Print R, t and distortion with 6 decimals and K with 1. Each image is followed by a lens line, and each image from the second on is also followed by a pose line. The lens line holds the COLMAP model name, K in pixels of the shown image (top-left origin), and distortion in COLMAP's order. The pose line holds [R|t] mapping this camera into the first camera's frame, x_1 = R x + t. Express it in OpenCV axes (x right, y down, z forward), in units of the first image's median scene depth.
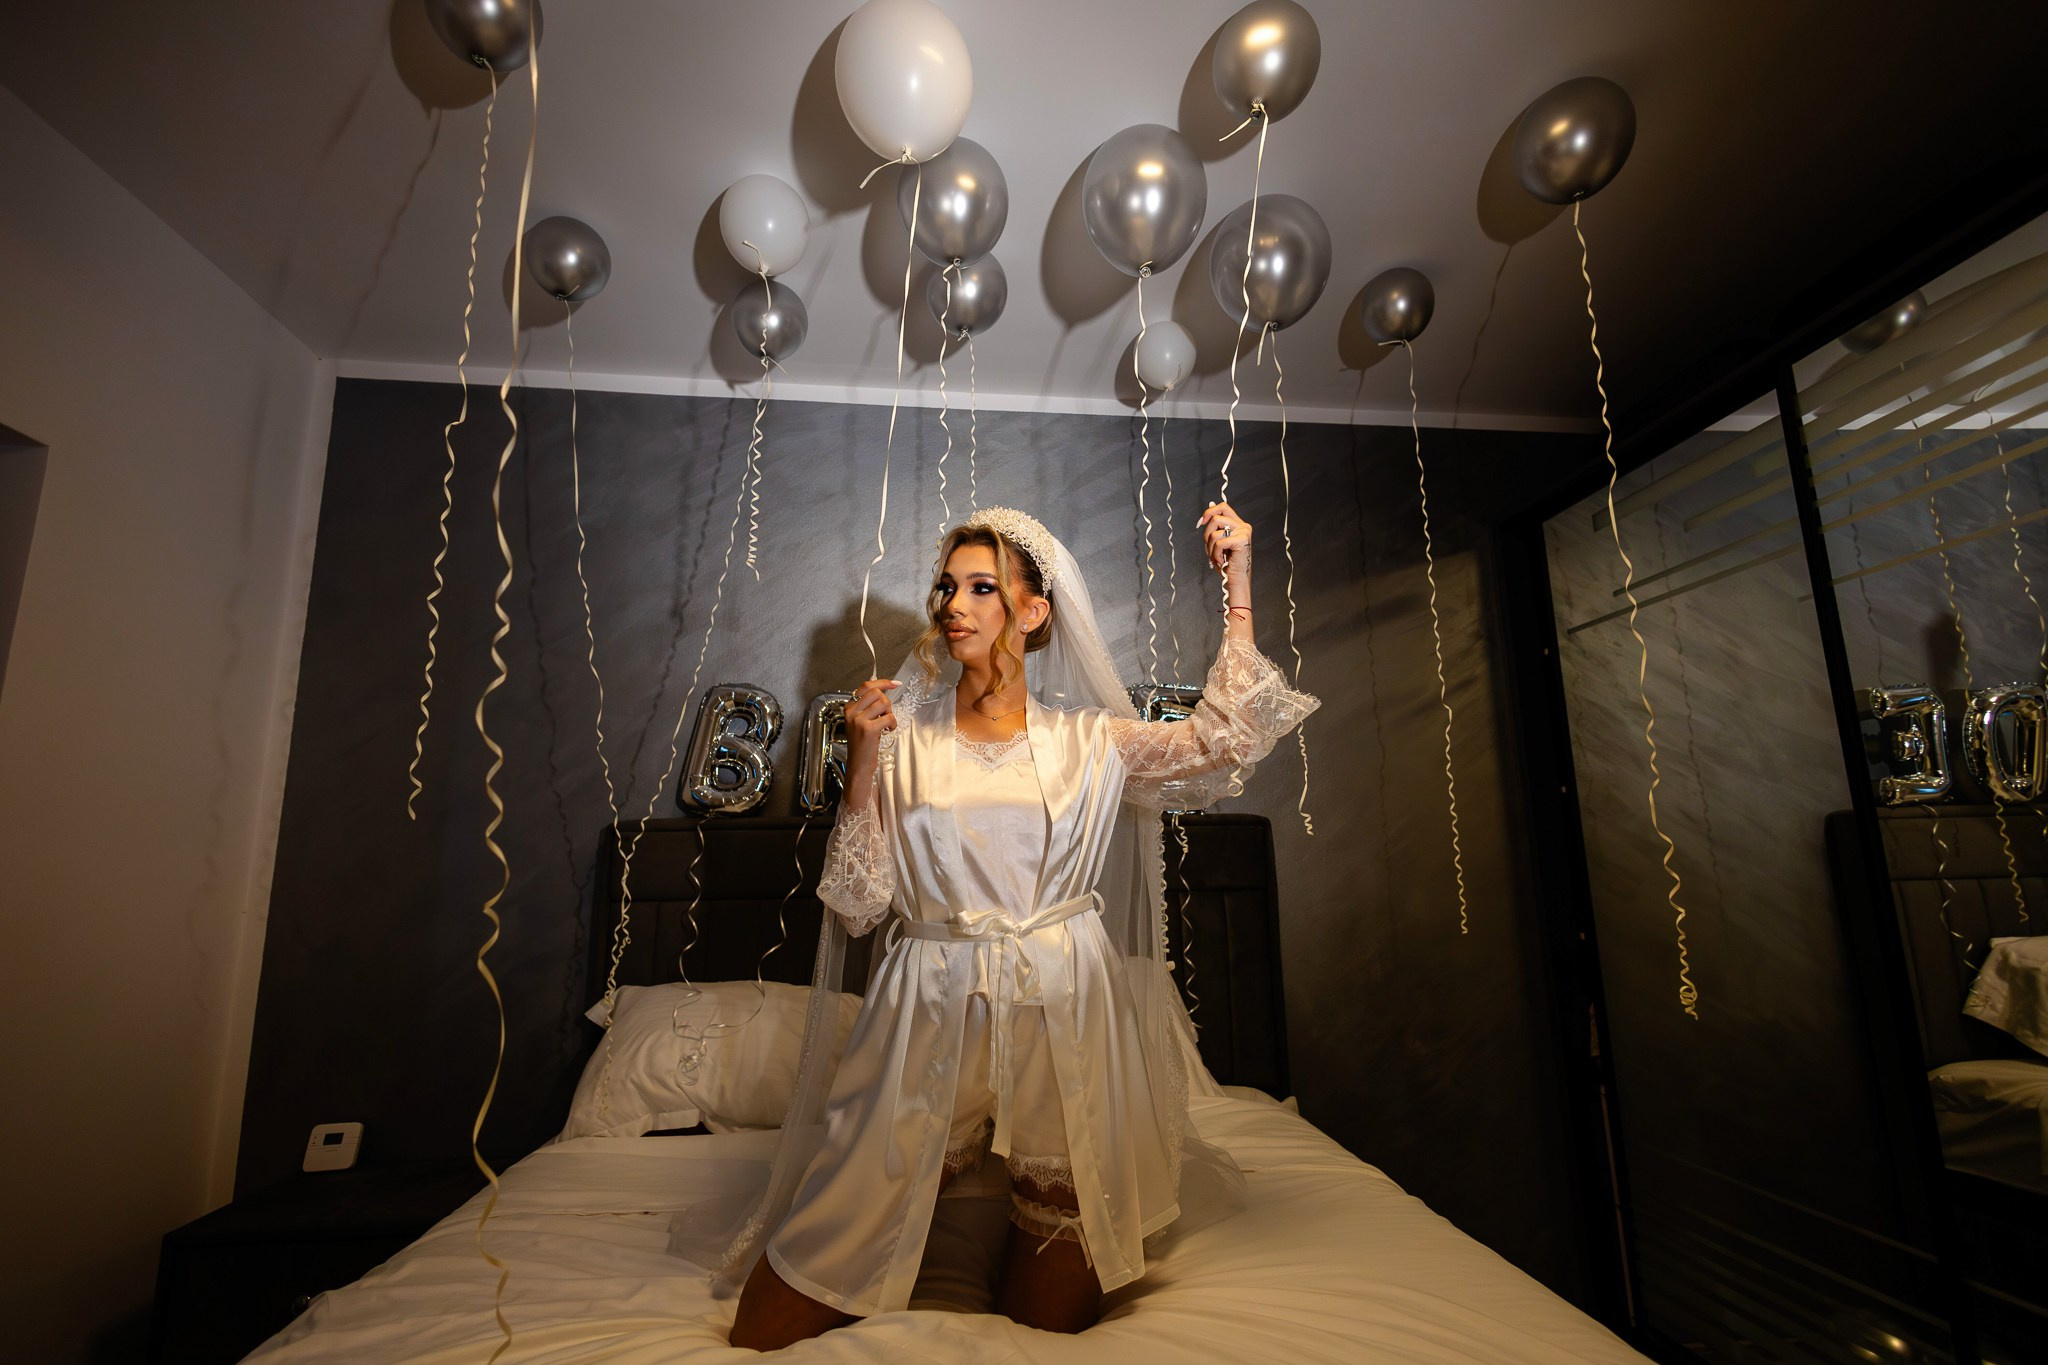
lens RADIAL K [[917.3, 0, 1024.1], [0, 917.3, 689.0], [0, 0, 1]] dist [0.001522, -0.002265]
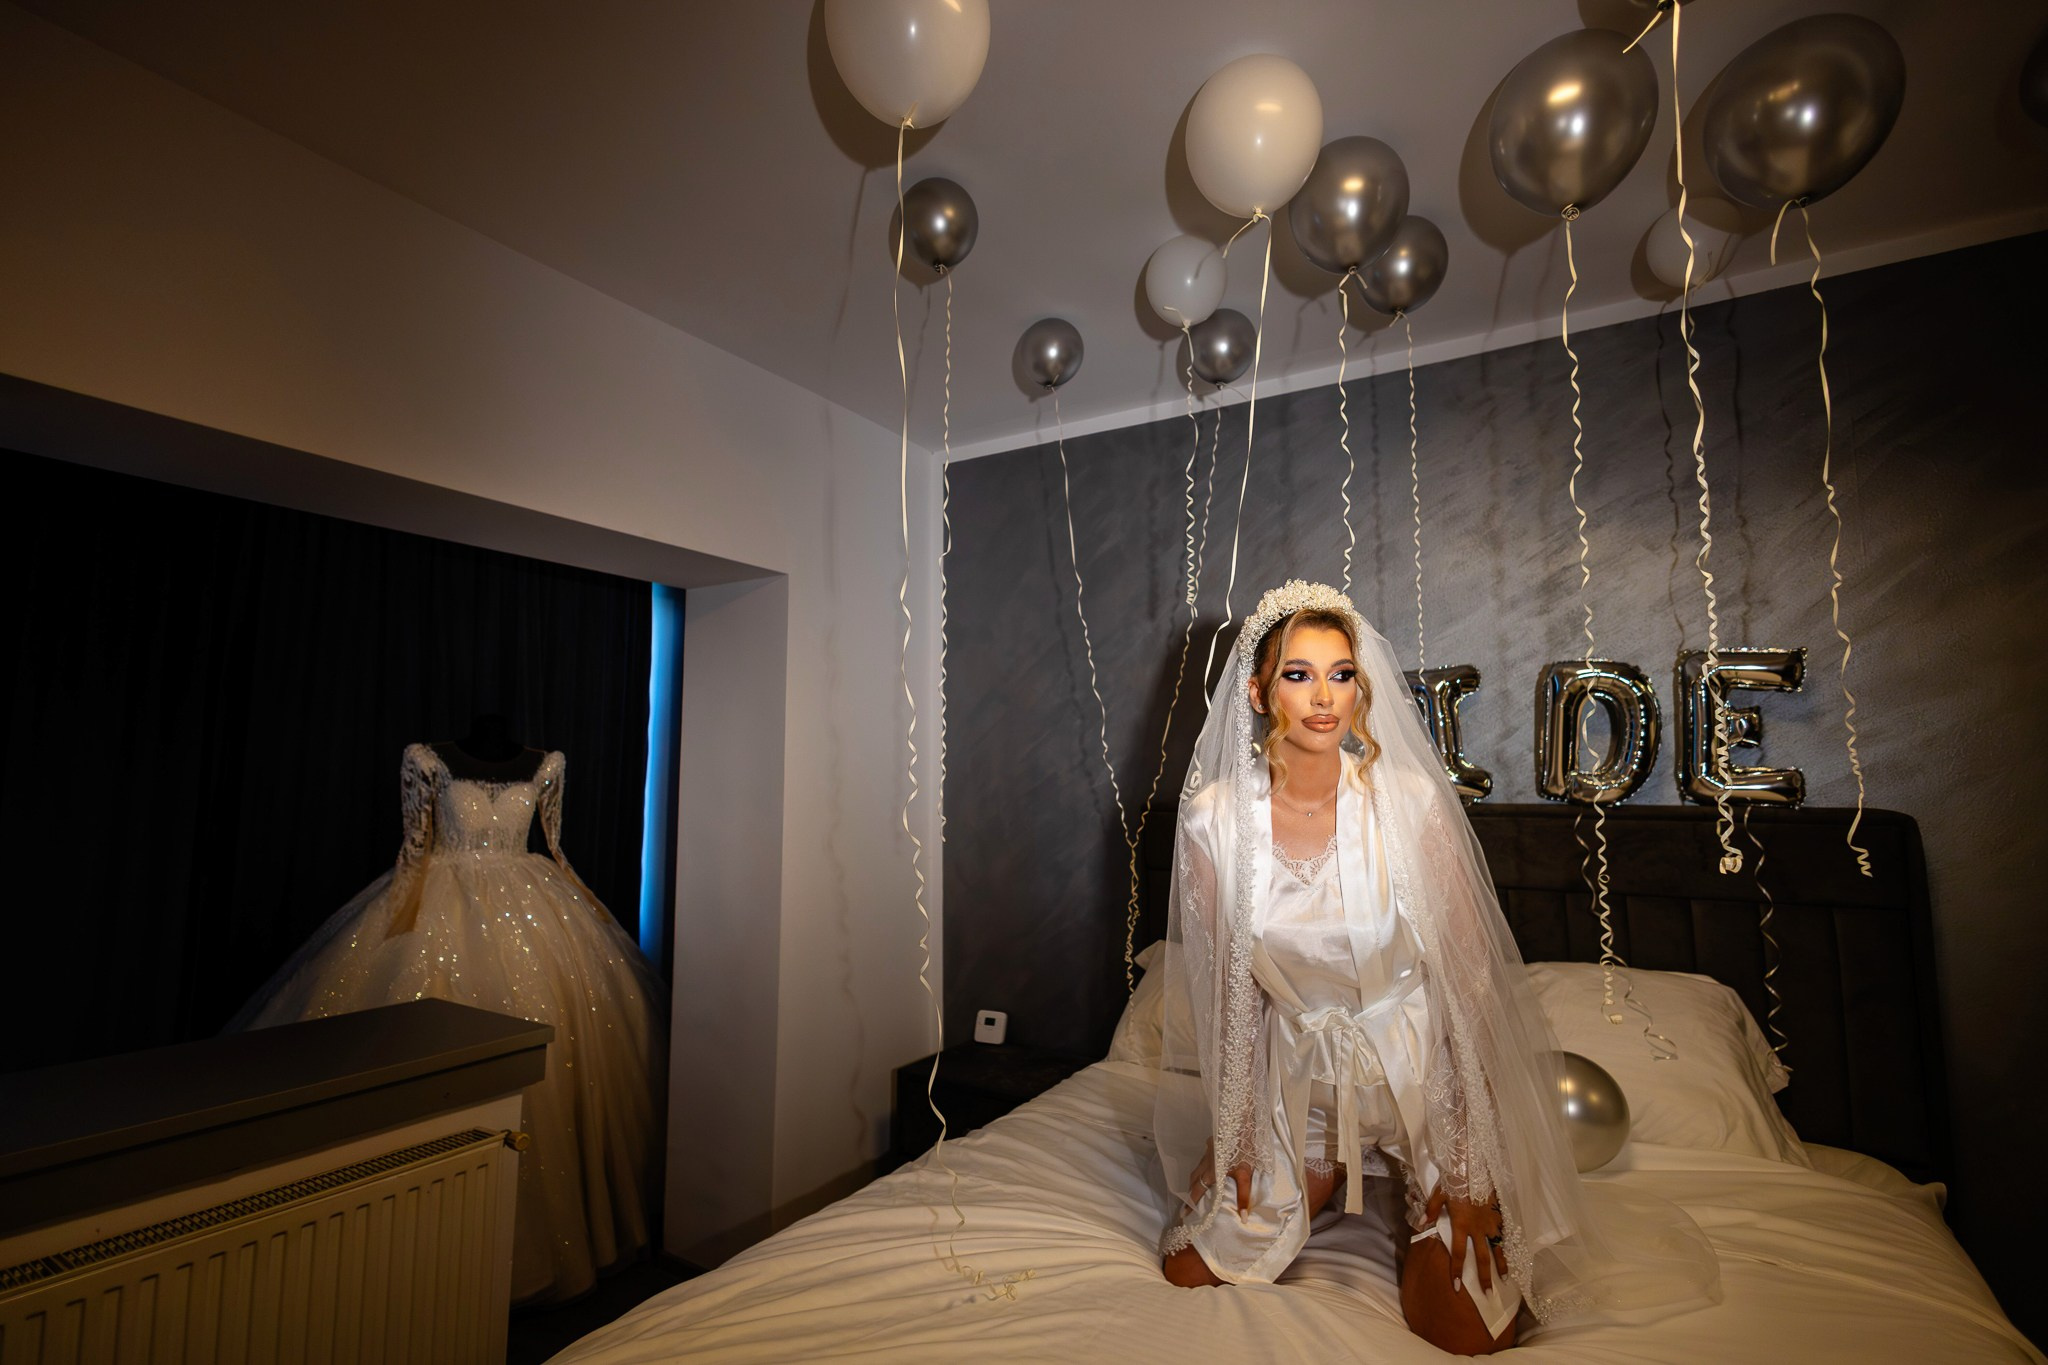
lens RADIAL K [[917.3, 0, 1022.2], [0, 917.3, 691.0], [0, 0, 1]] dist [0.001522, -0.002265]
pose [[0.788500, -0.048615, -0.613110, 0.201544], [0.104734, 0.992924, 0.055963, -0.100389], [0.606051, -0.108340, 0.788013, -0.026009]]
